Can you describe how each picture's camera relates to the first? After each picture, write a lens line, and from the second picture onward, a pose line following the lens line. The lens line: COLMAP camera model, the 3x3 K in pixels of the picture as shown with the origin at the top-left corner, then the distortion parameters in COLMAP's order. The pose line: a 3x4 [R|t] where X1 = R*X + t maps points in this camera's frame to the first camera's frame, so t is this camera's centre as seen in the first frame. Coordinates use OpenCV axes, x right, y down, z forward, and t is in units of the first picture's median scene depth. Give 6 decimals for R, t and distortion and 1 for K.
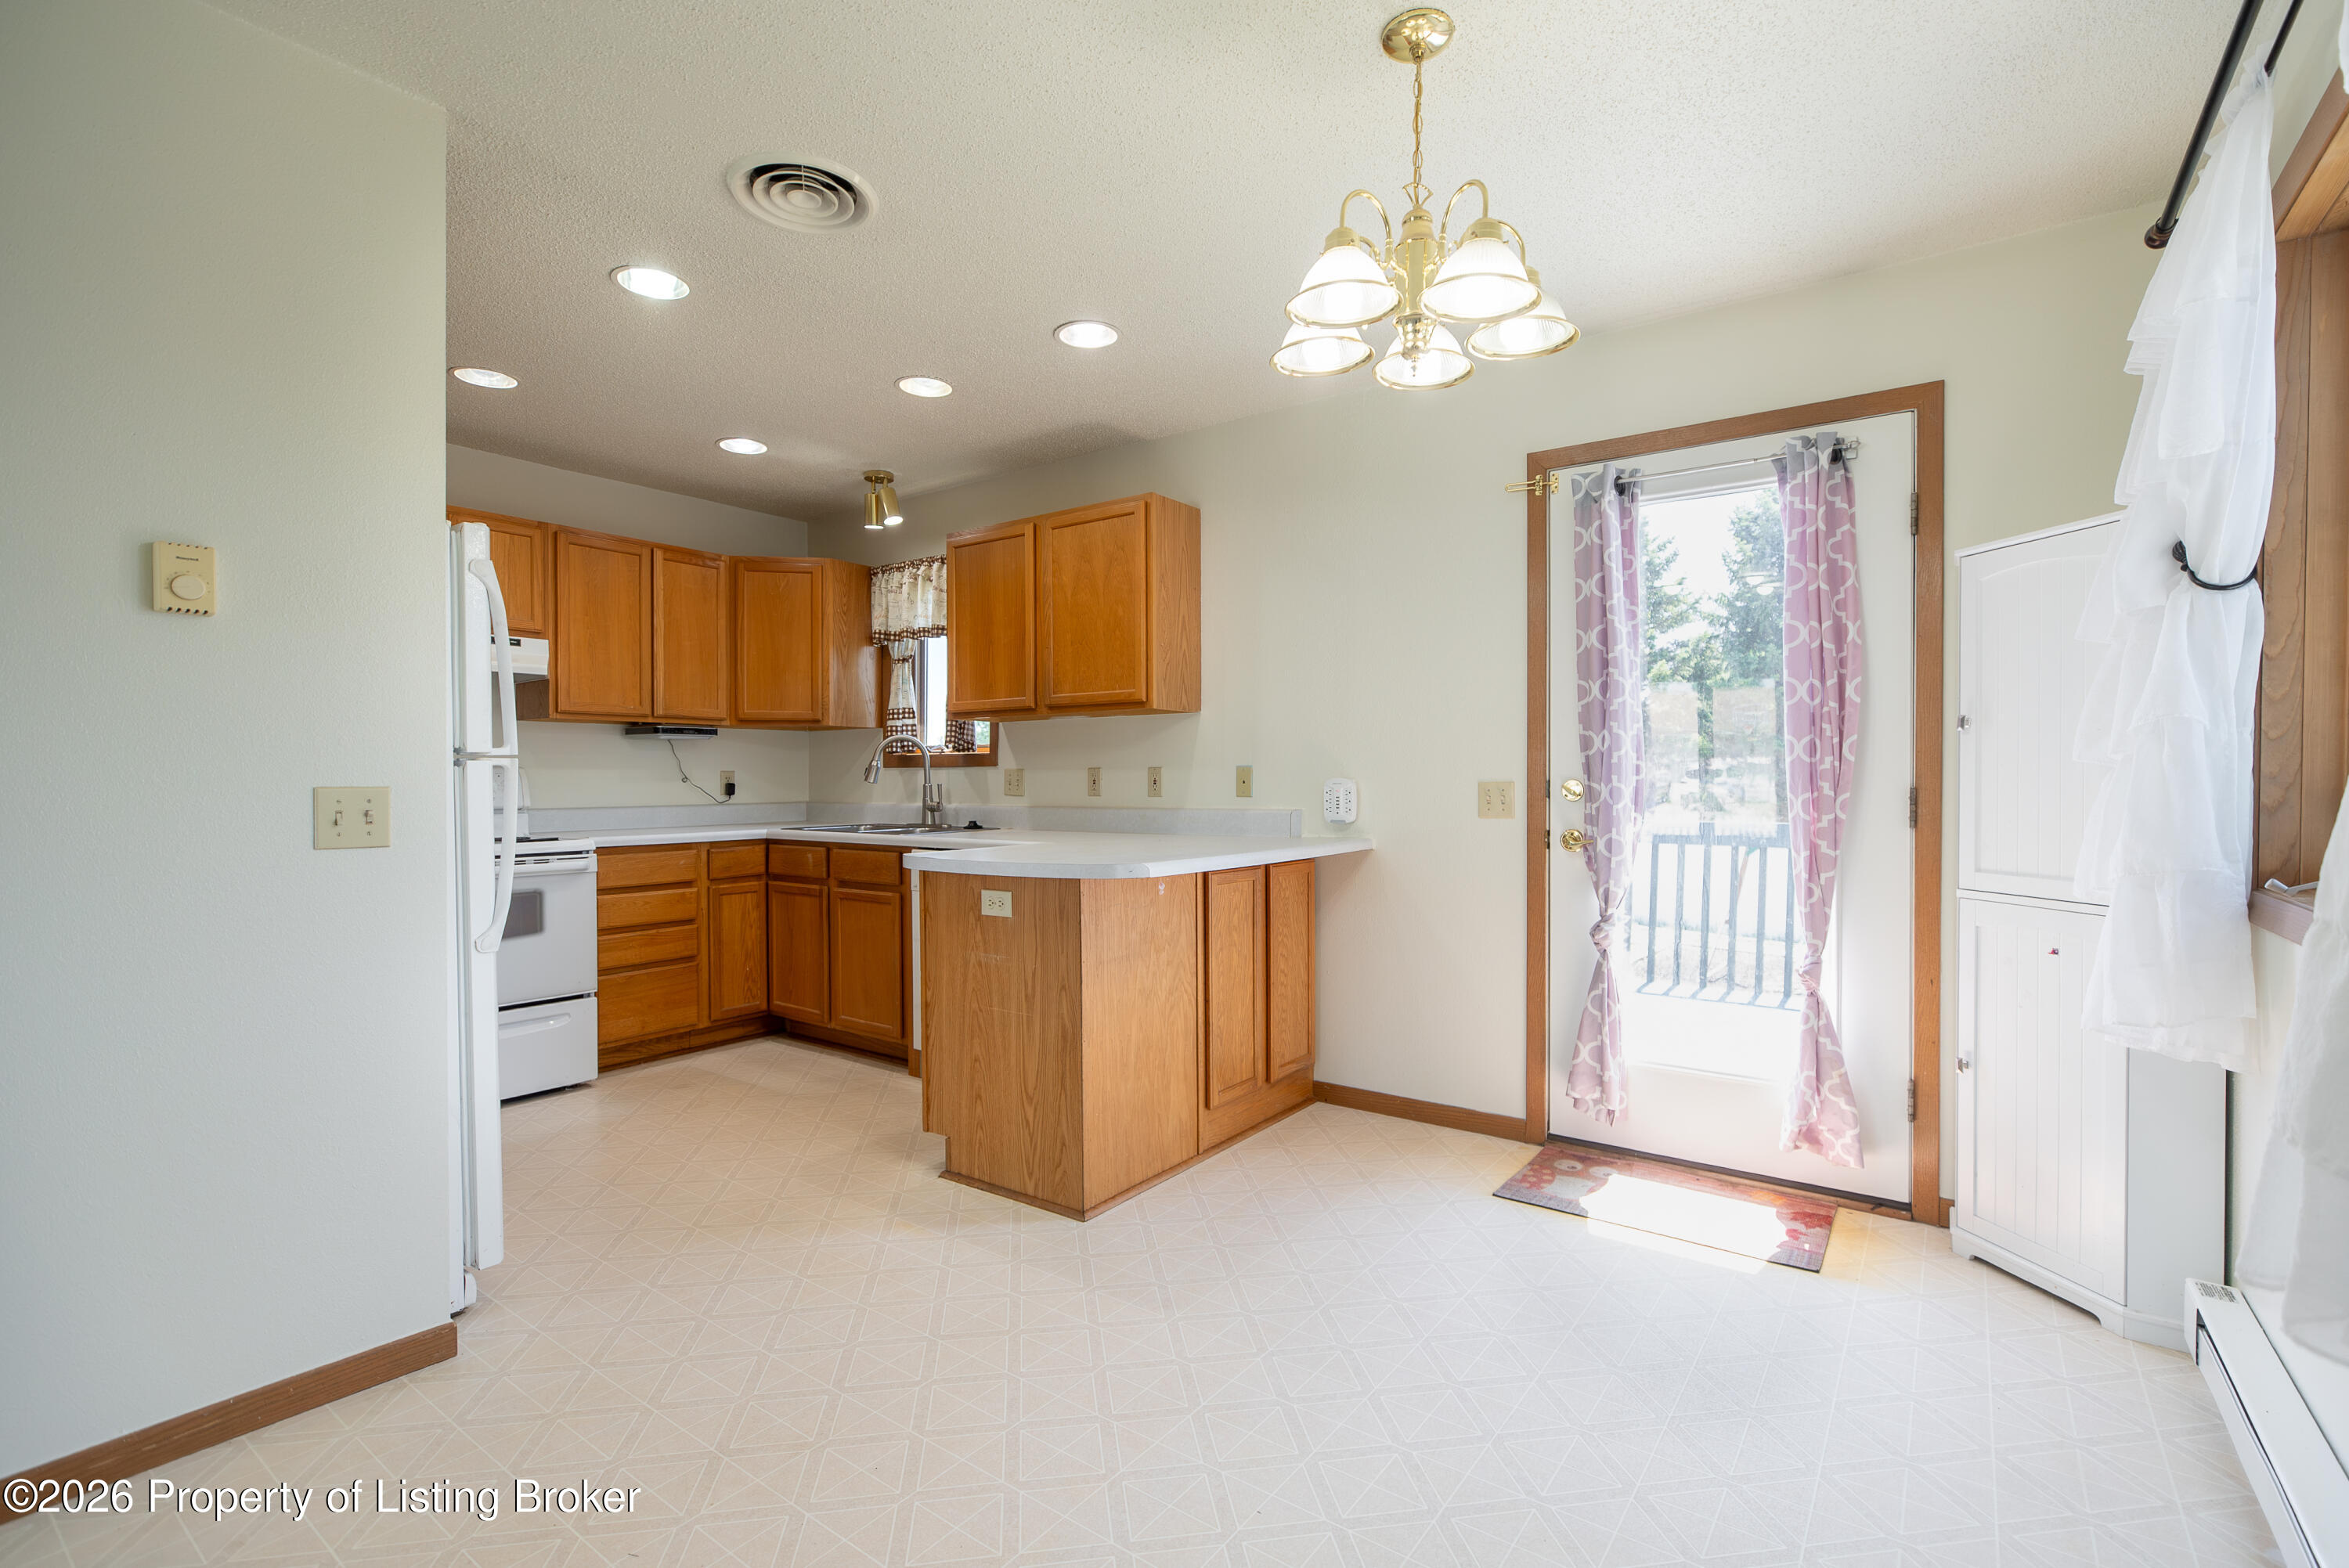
lens RADIAL K [[1042.6, 0, 1189.3], [0, 1042.6, 785.8], [0, 0, 1]] dist [0.000490, -0.000131]
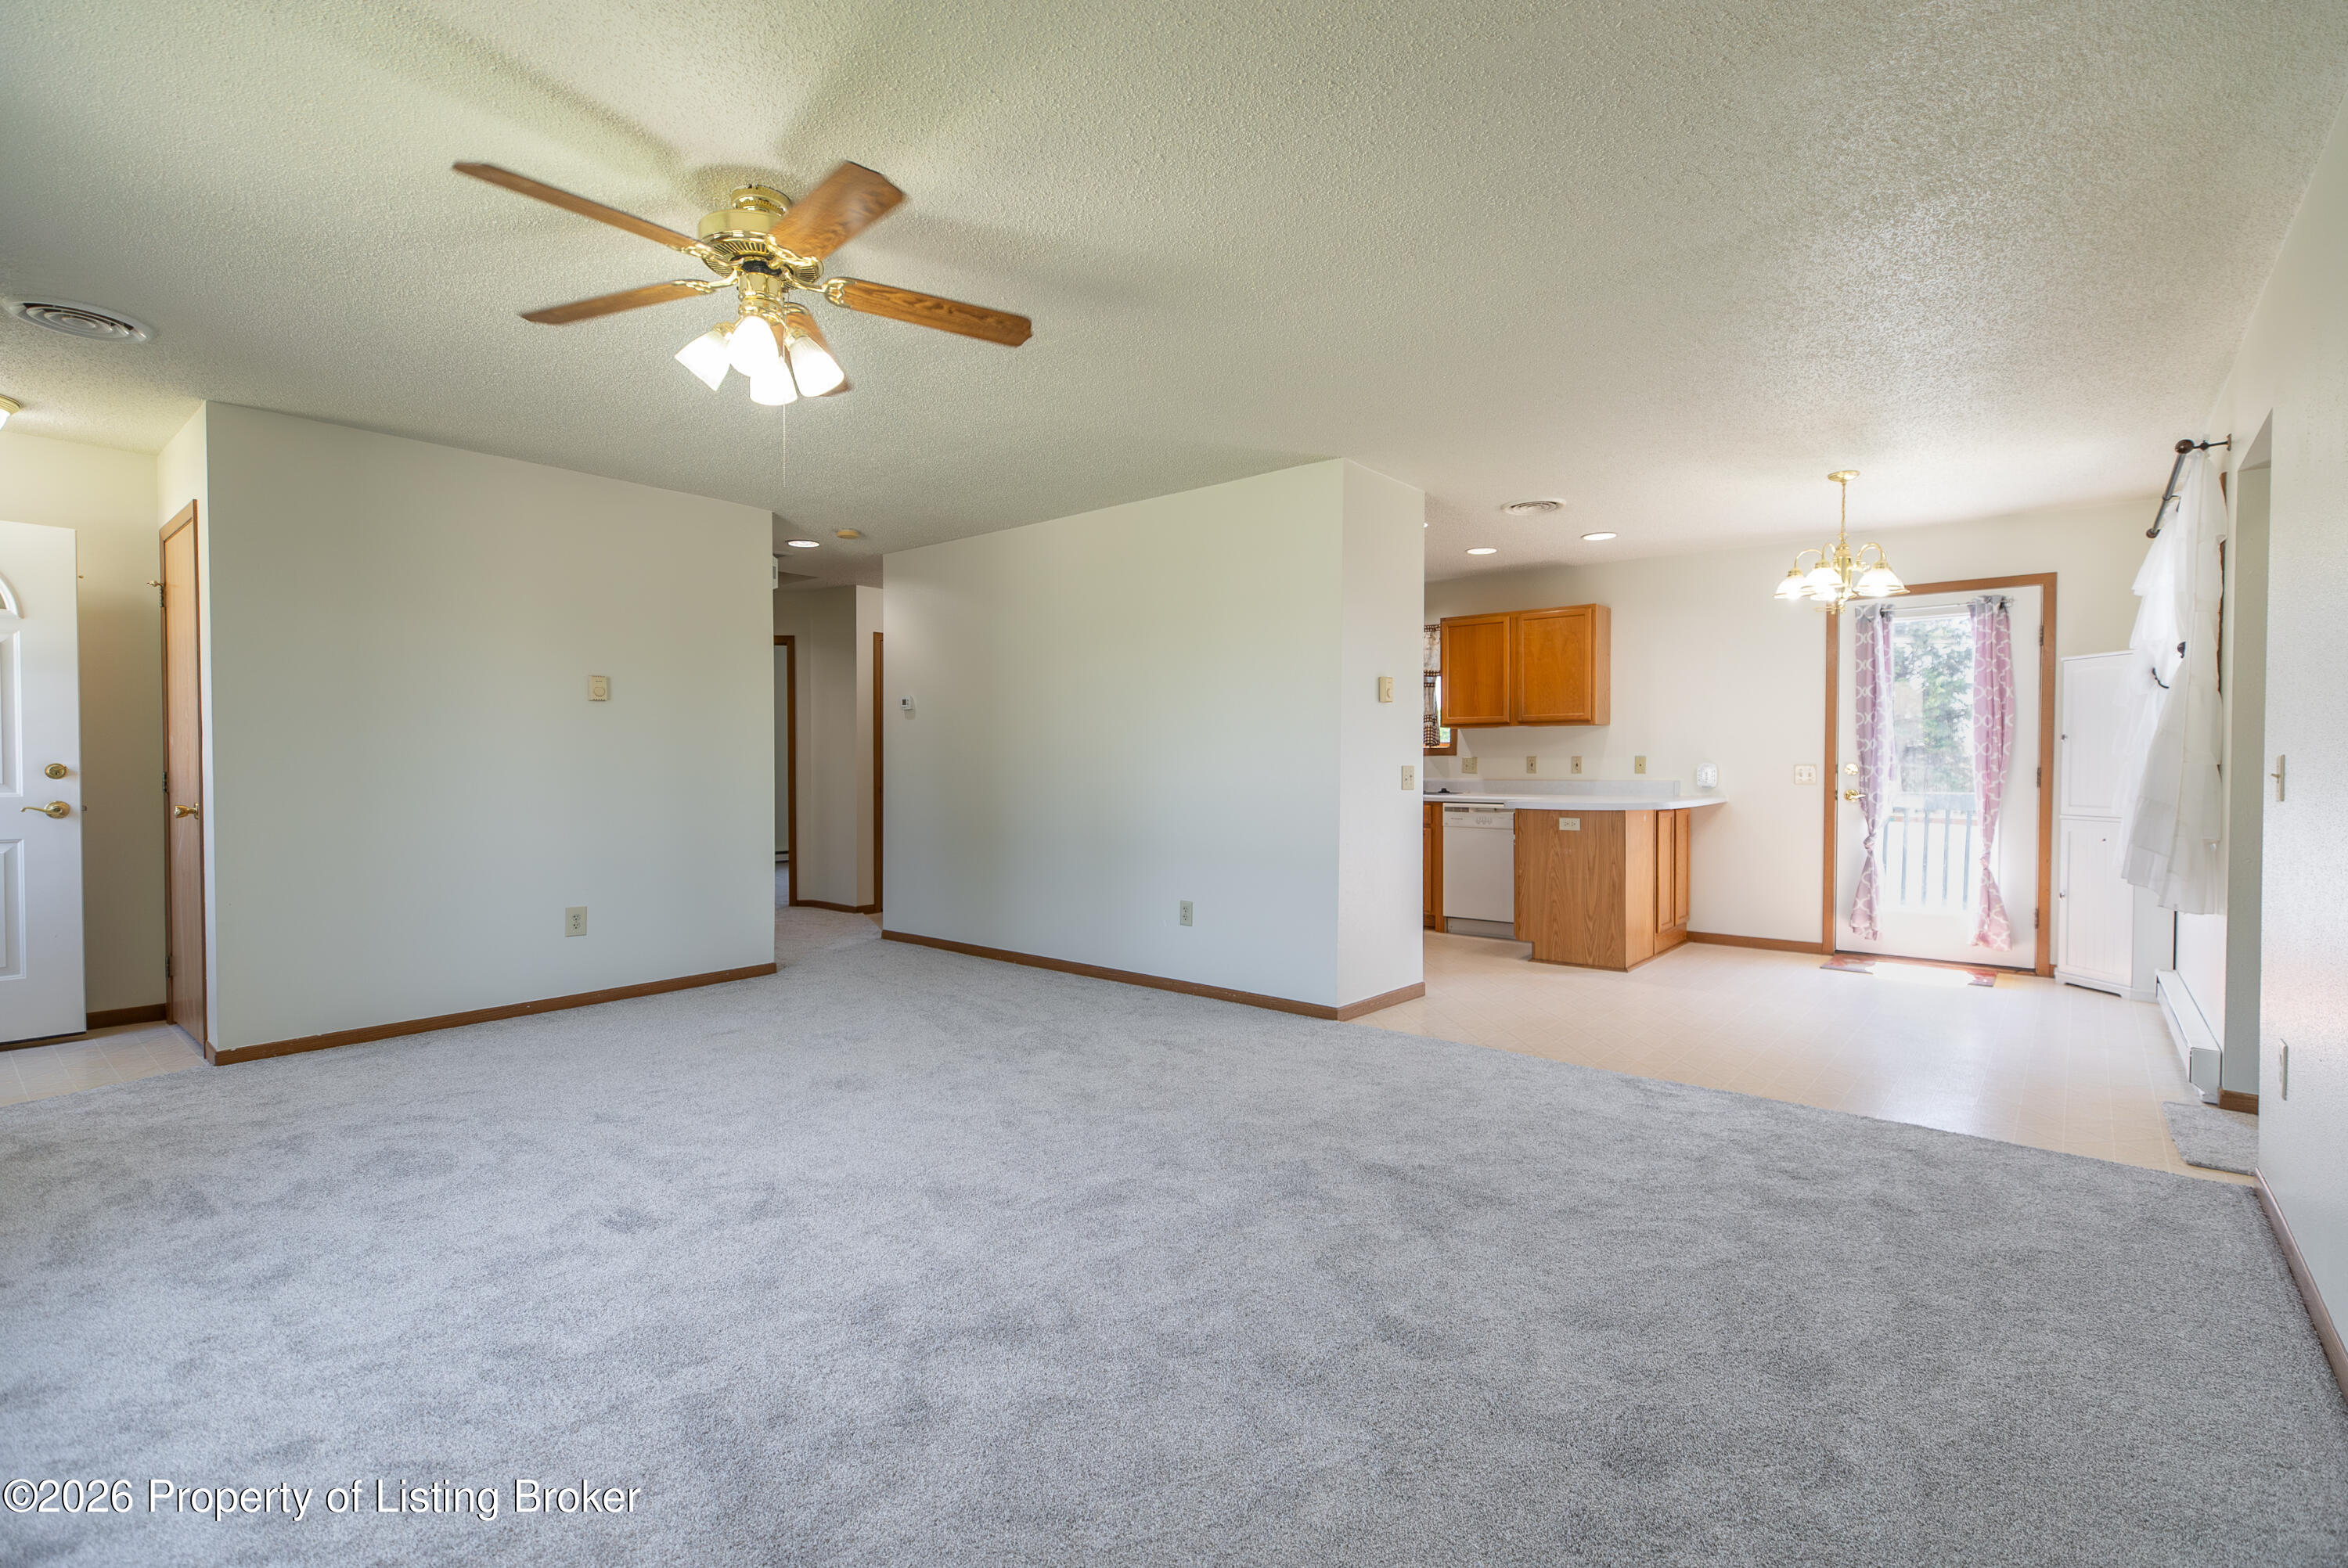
lens RADIAL K [[1068.2, 0, 1184.6], [0, 1068.2, 784.7], [0, 0, 1]] dist [-0.001849, 0.000835]
pose [[0.998160, 0.002497, -0.060584, -0.755086], [-0.001679, 0.999907, 0.013548, 0.008216], [0.060612, -0.013421, 0.998071, -1.057058]]
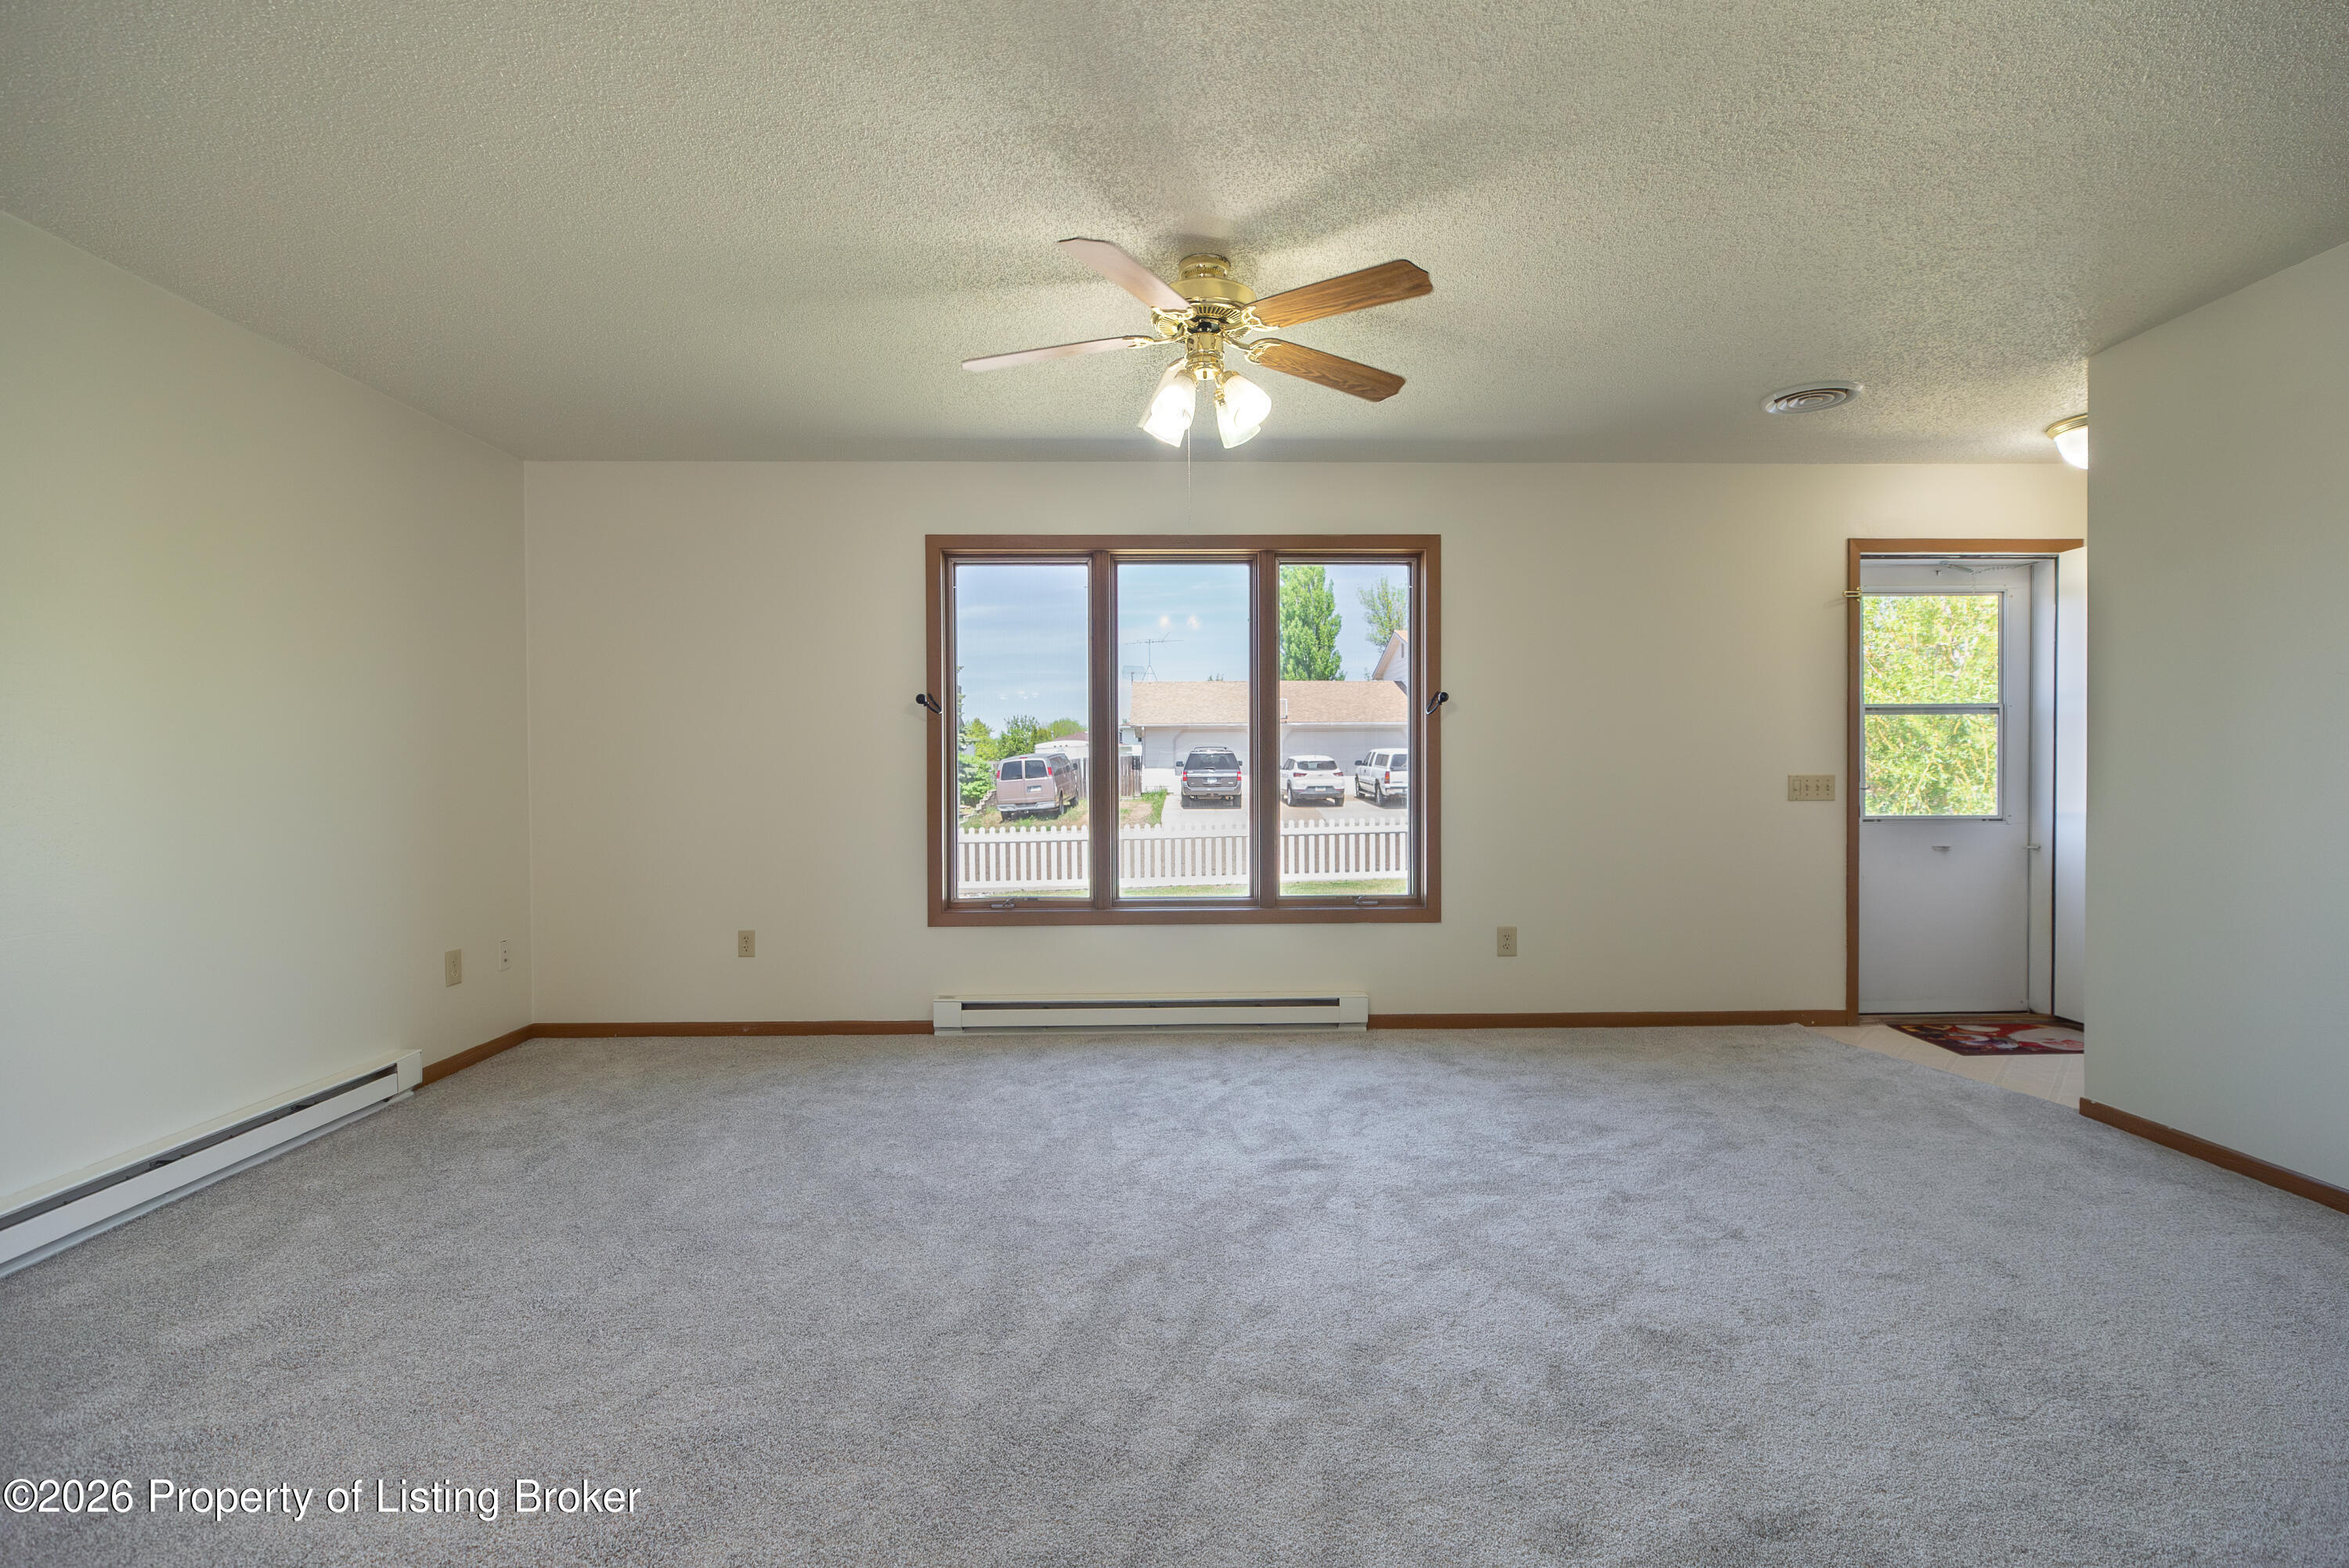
lens RADIAL K [[1068.7, 0, 1185.1], [0, 1068.7, 784.7], [0, 0, 1]] dist [-0.001849, 0.000835]
pose [[-0.792118, 0.012863, -0.610233, -0.560910], [0.000195, 0.999783, 0.020820, -0.005478], [0.610368, 0.016373, -0.791948, 0.472341]]
